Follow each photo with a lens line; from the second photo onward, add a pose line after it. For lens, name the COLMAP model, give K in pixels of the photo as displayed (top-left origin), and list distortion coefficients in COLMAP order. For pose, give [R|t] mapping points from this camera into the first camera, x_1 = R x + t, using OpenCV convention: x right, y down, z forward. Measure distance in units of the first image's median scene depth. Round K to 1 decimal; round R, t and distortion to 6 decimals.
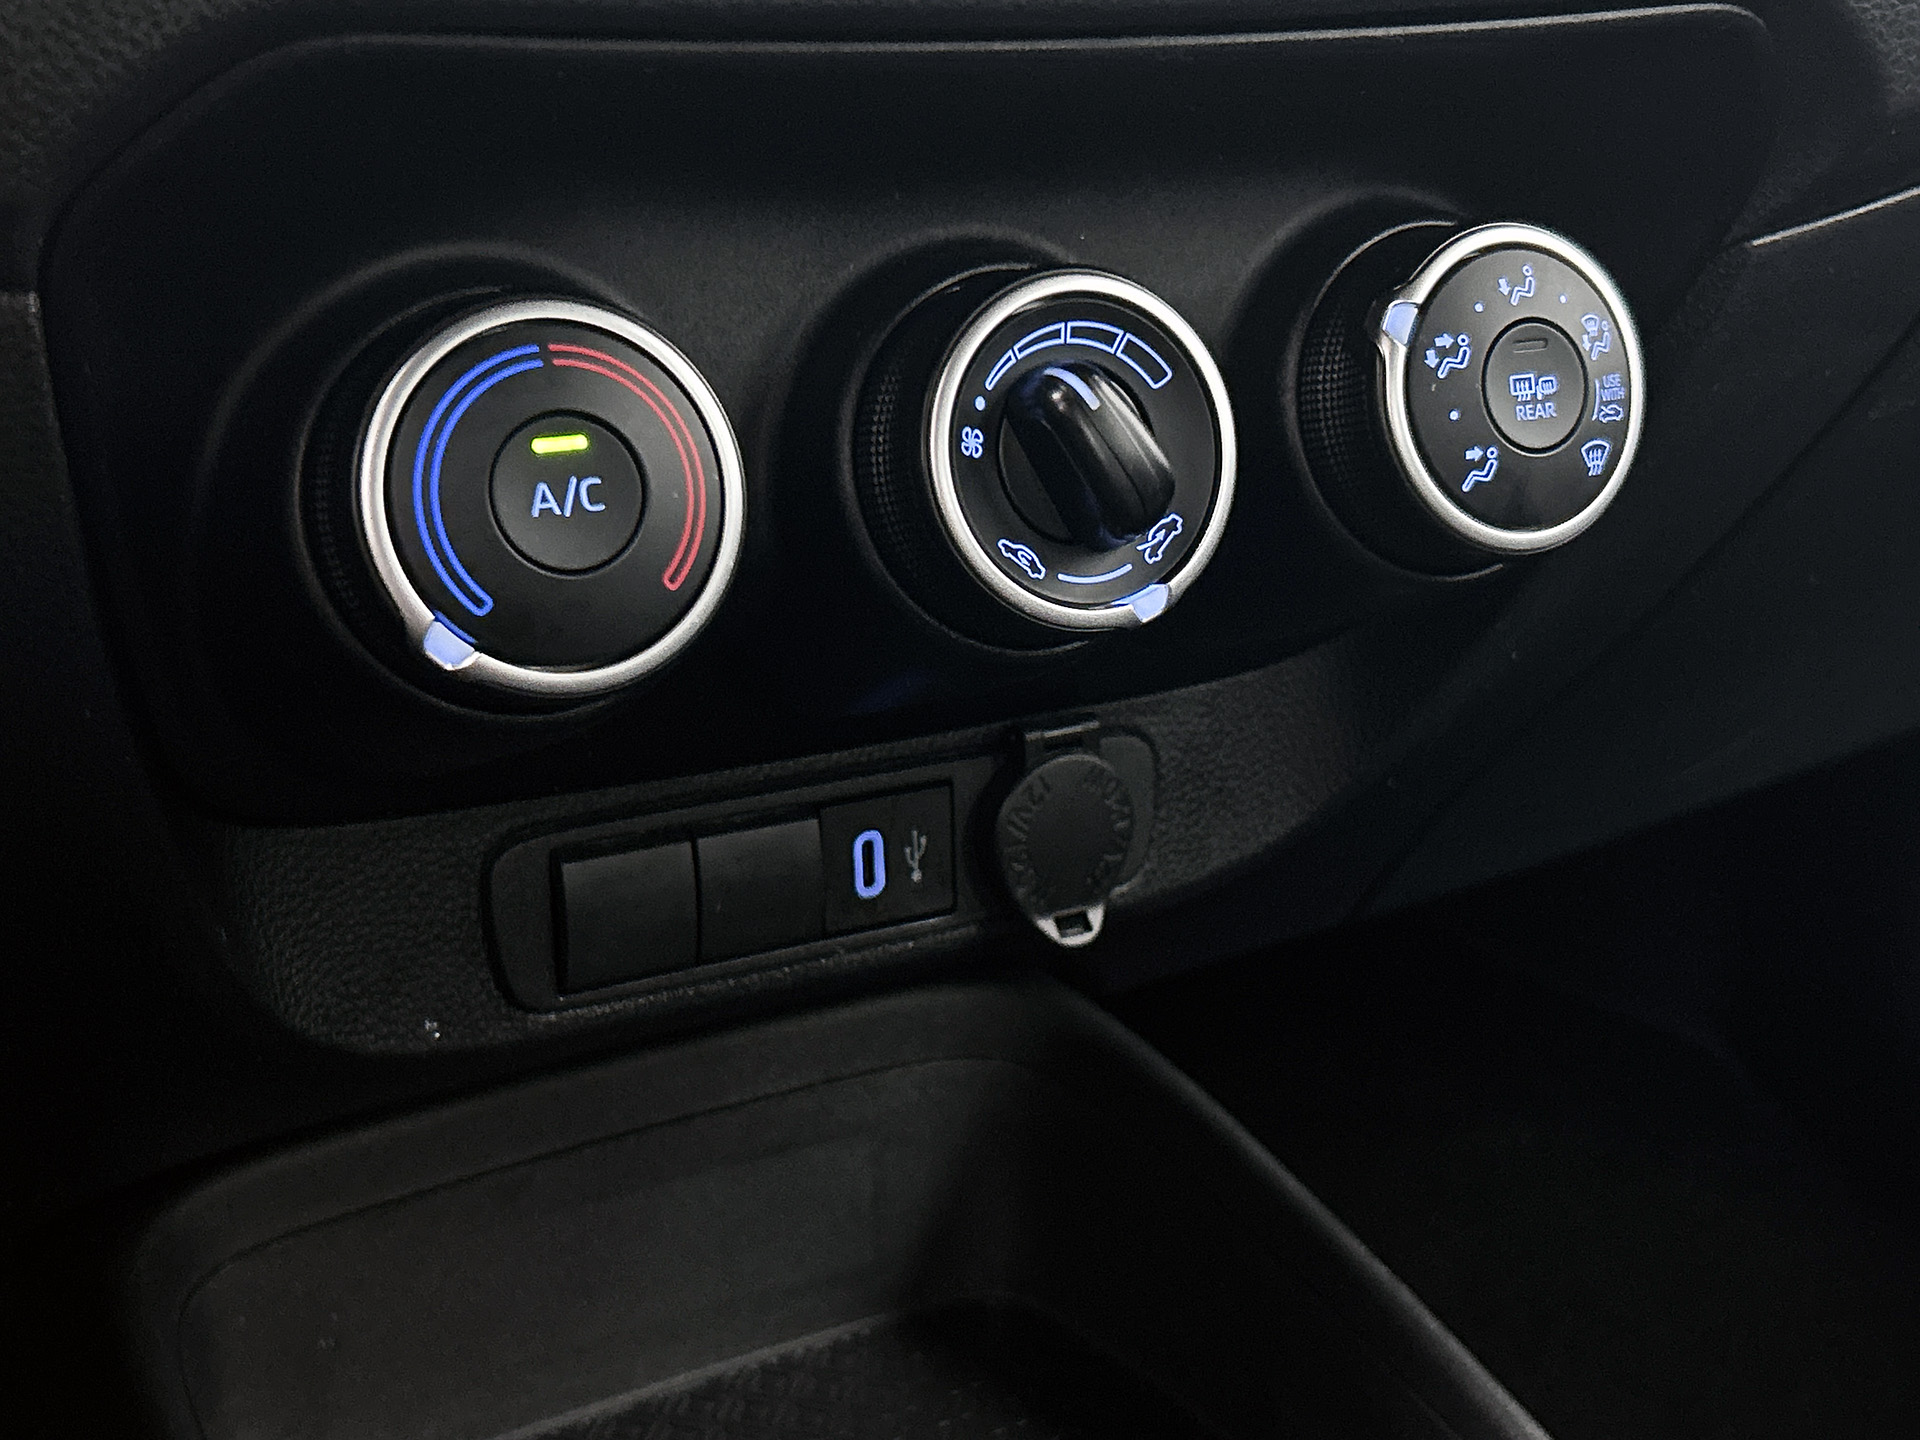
lens RADIAL K [[2521.6, 0, 960.7], [0, 2521.6, 719.6], [0, 0, 1]] dist [0.136487, 0.000000]
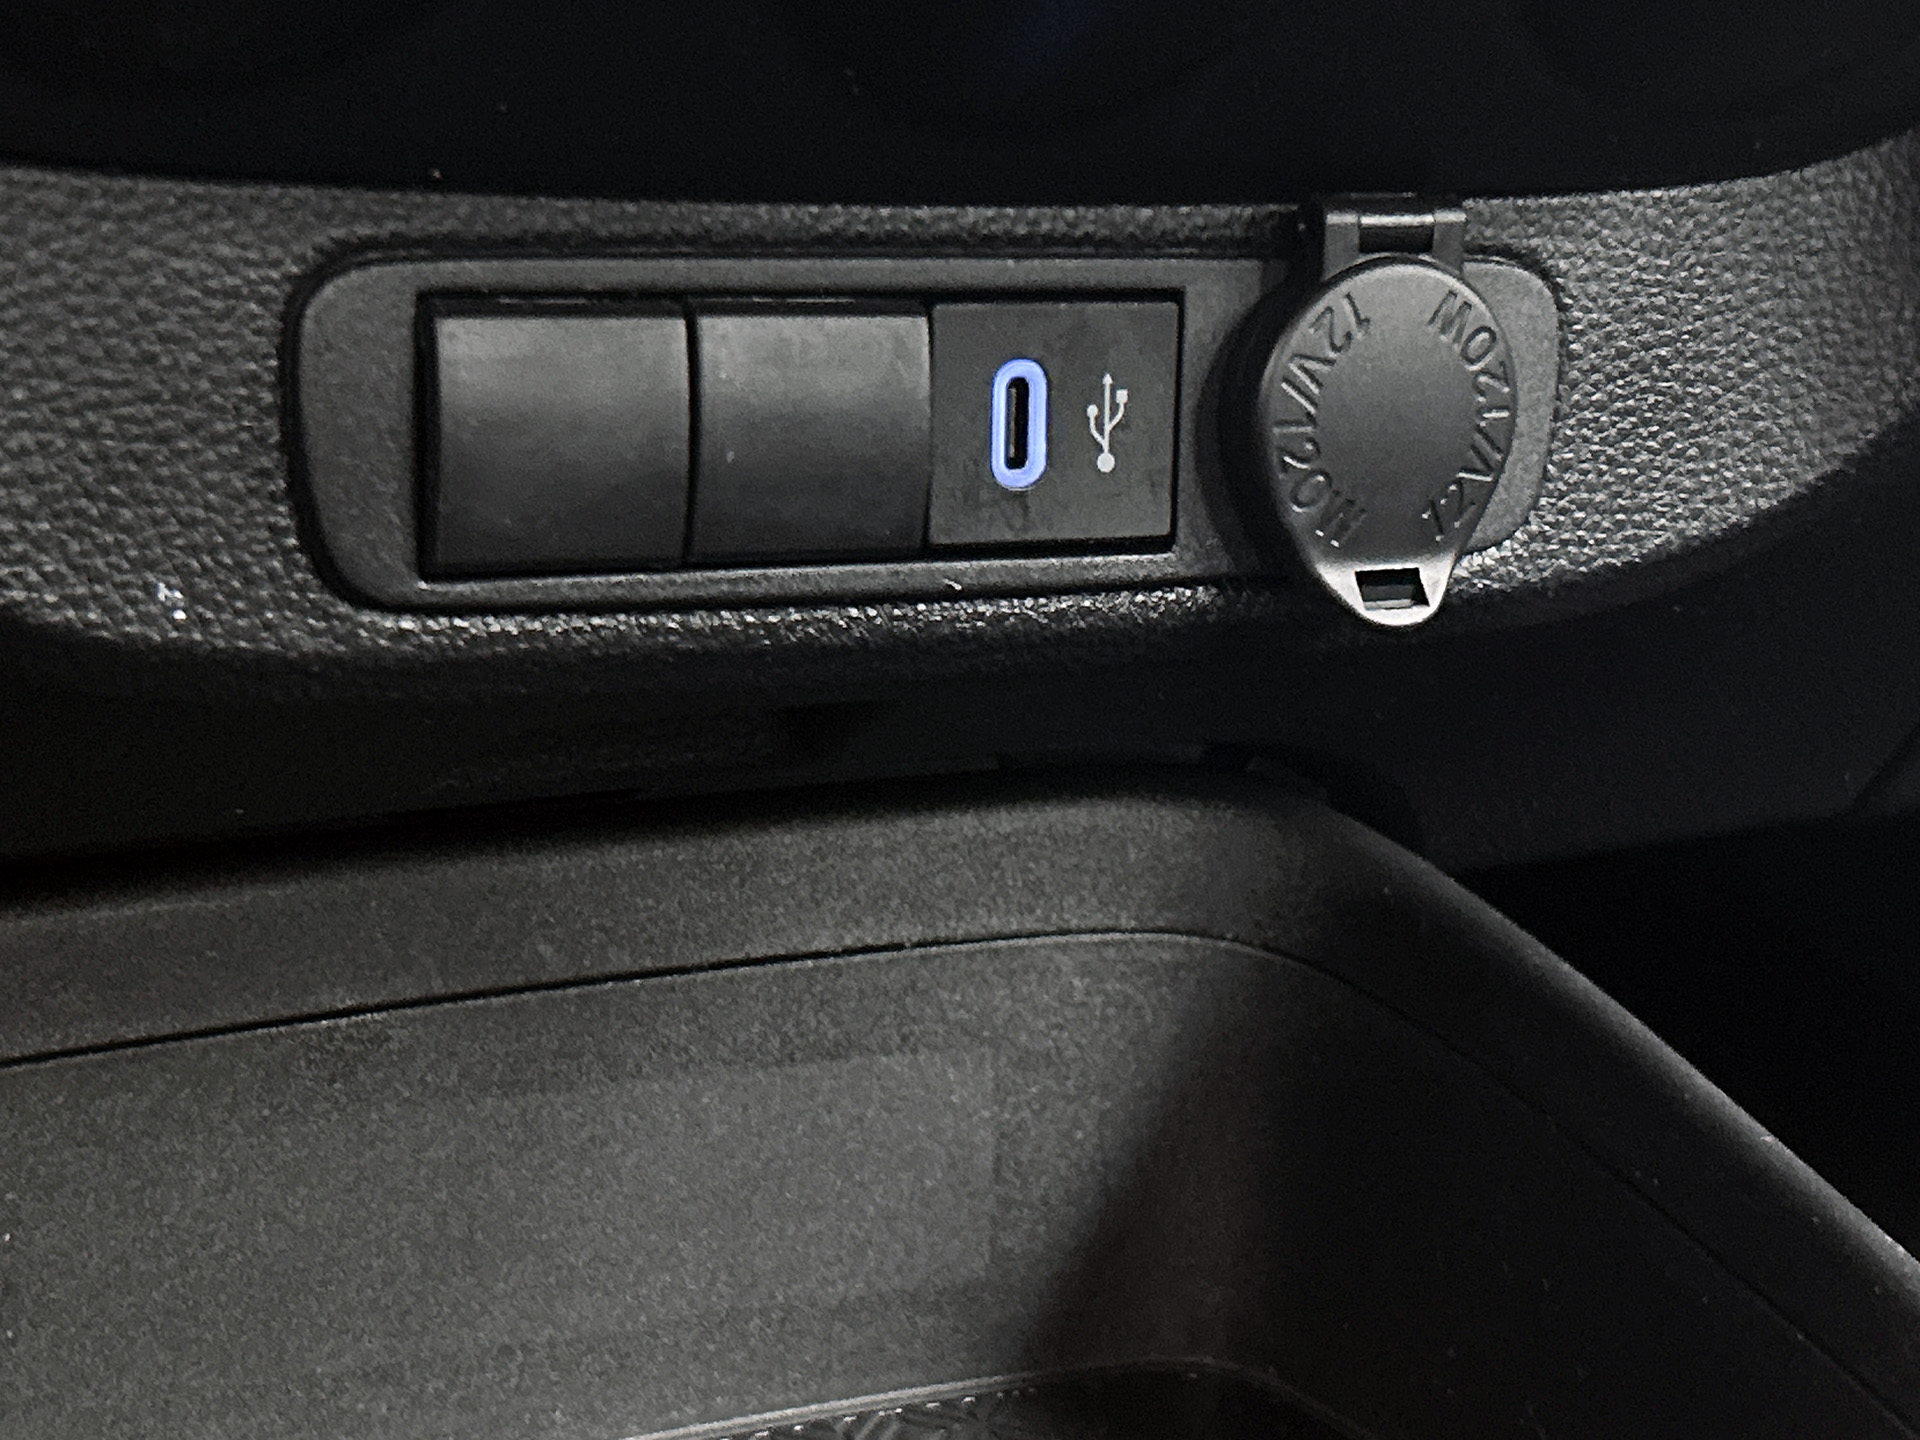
lens RADIAL K [[3504.8, 0, 958.9], [0, 3504.8, 720.2], [0, 0, 1]] dist [0.171362, 0.000000]
pose [[0.995306, 0.063965, -0.072631, 0.009230], [-0.068234, 0.995988, -0.057905, 0.162402], [0.068636, 0.062589, 0.995677, 0.256197]]
